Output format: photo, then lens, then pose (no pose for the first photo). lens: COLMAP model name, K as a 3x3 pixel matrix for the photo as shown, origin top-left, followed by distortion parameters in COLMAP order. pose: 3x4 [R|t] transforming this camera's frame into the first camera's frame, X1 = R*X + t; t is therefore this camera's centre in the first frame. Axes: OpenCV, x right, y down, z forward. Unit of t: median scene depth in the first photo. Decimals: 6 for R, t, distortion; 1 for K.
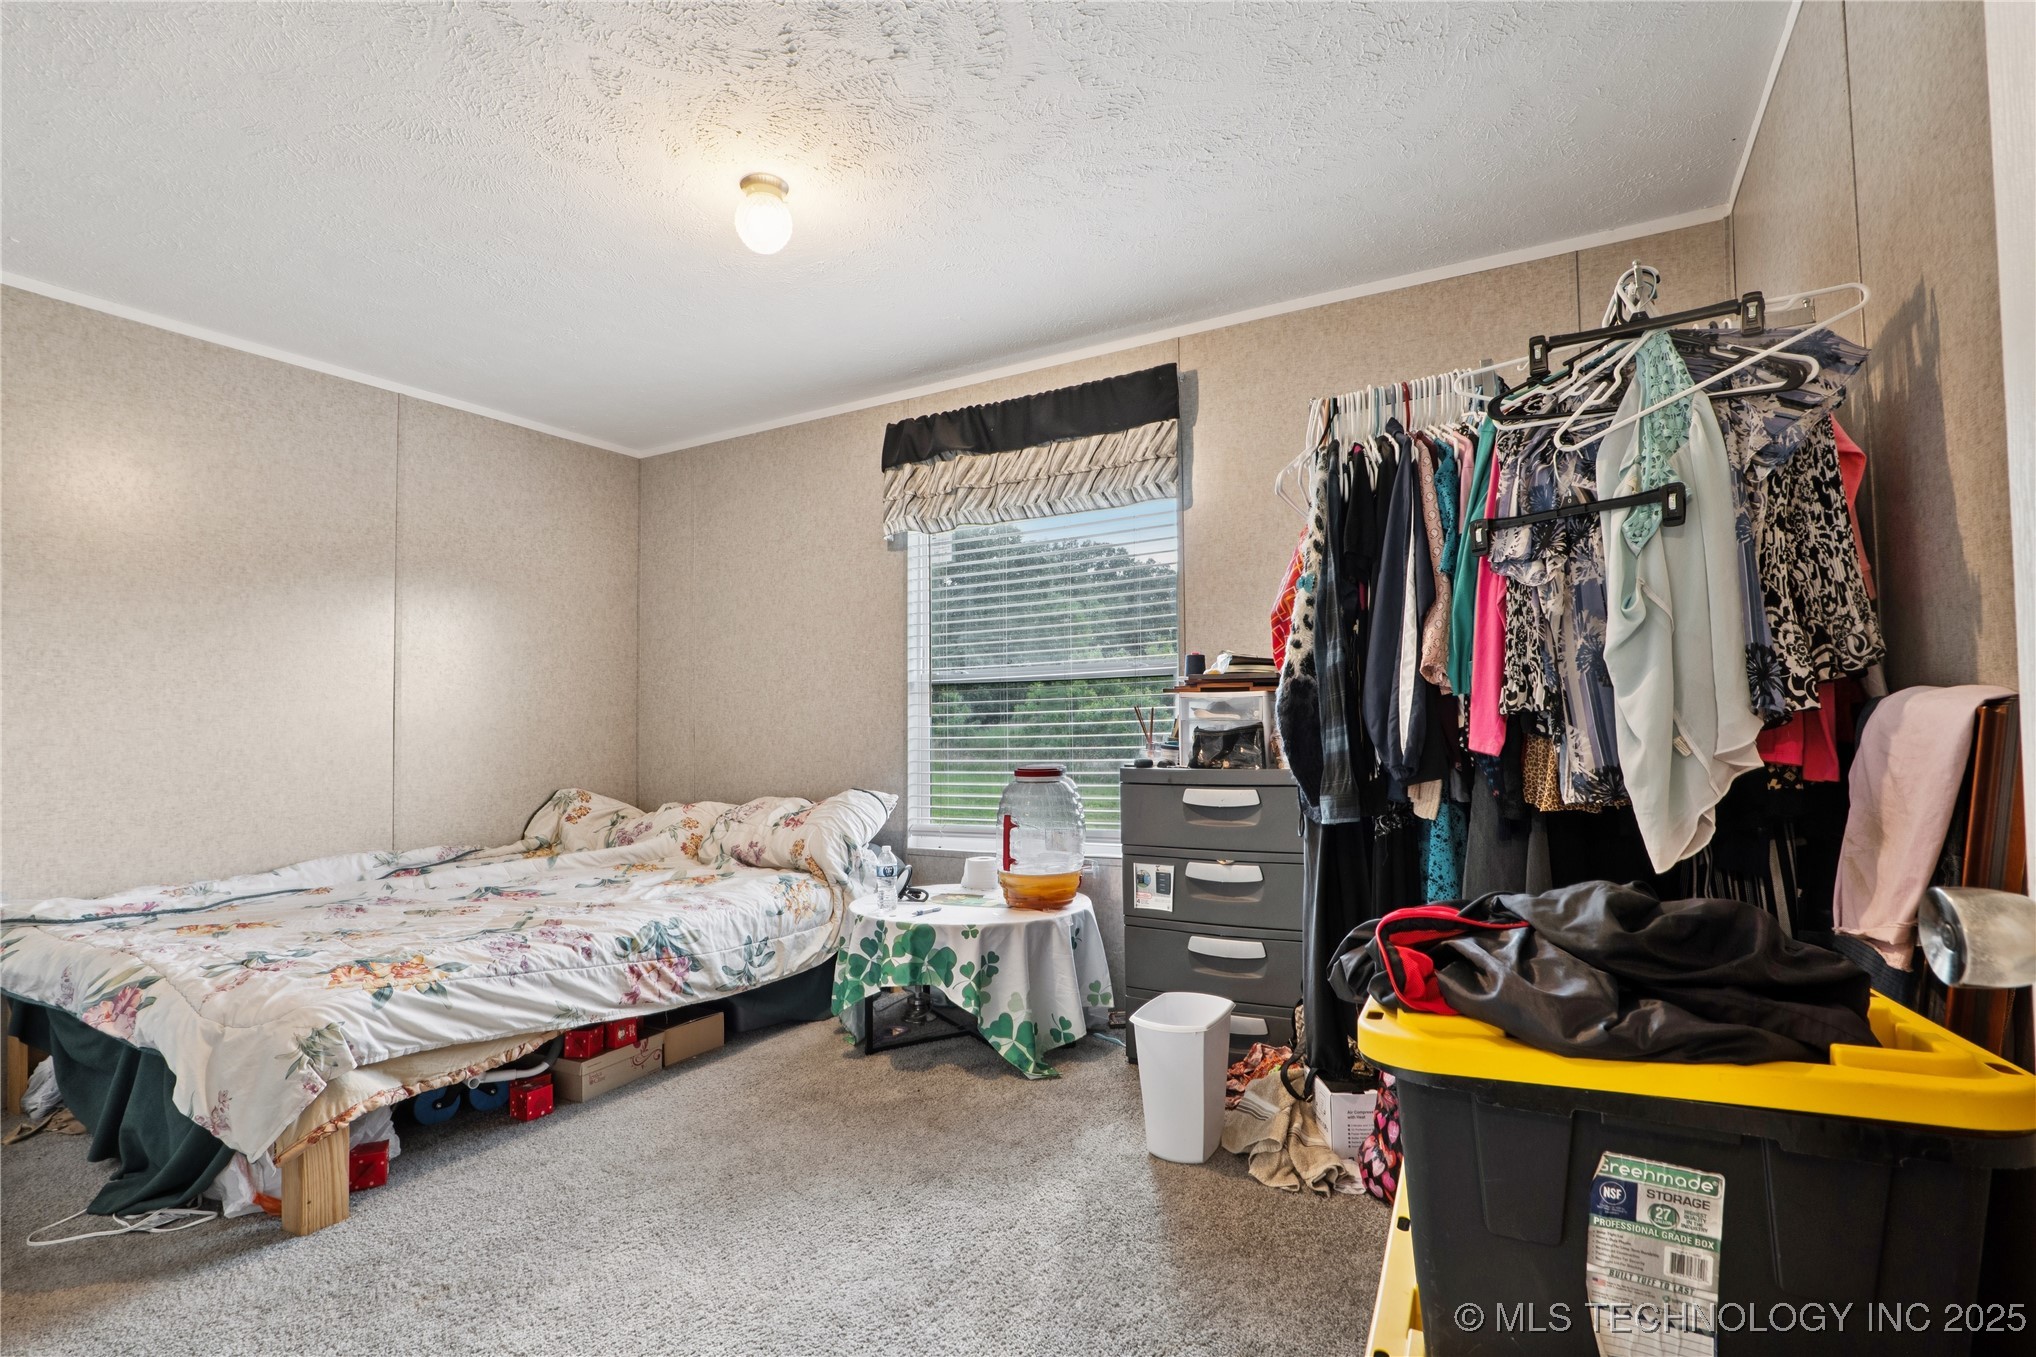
lens RADIAL K [[957.9, 0, 1018.1], [0, 957.9, 686.8], [0, 0, 1]] dist [-0.021964, 0.007559]
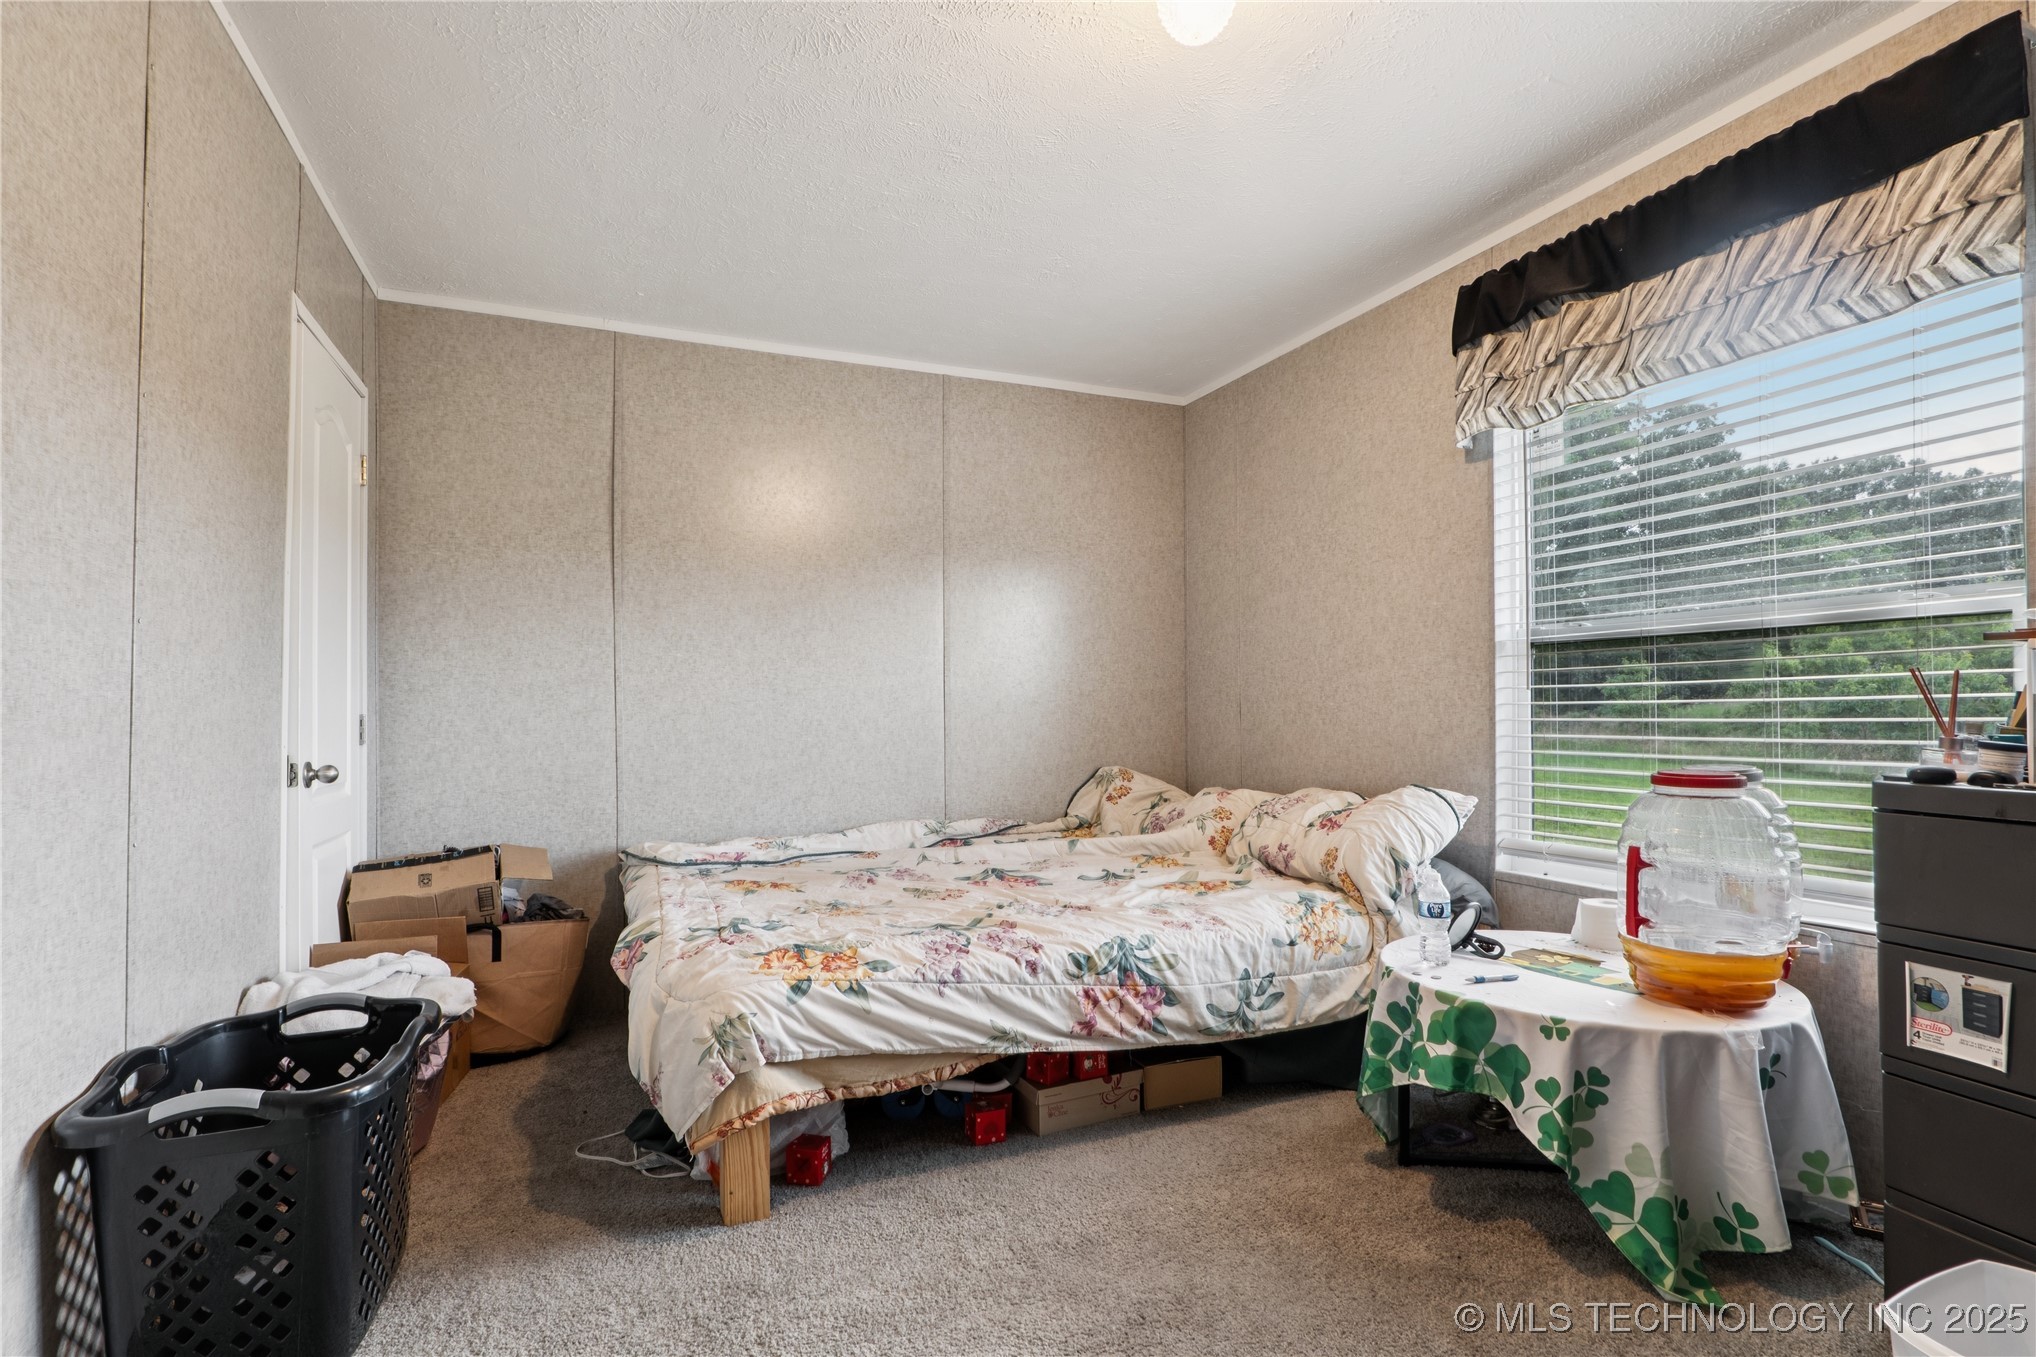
lens RADIAL K [[957.9, 0, 1018.1], [0, 957.9, 686.8], [0, 0, 1]] dist [-0.021964, 0.007559]
pose [[0.793543, -0.003414, -0.608505, 0.044167], [0.019468, 0.999615, 0.019781, 0.010024], [0.608203, -0.027543, 0.793304, 0.256853]]
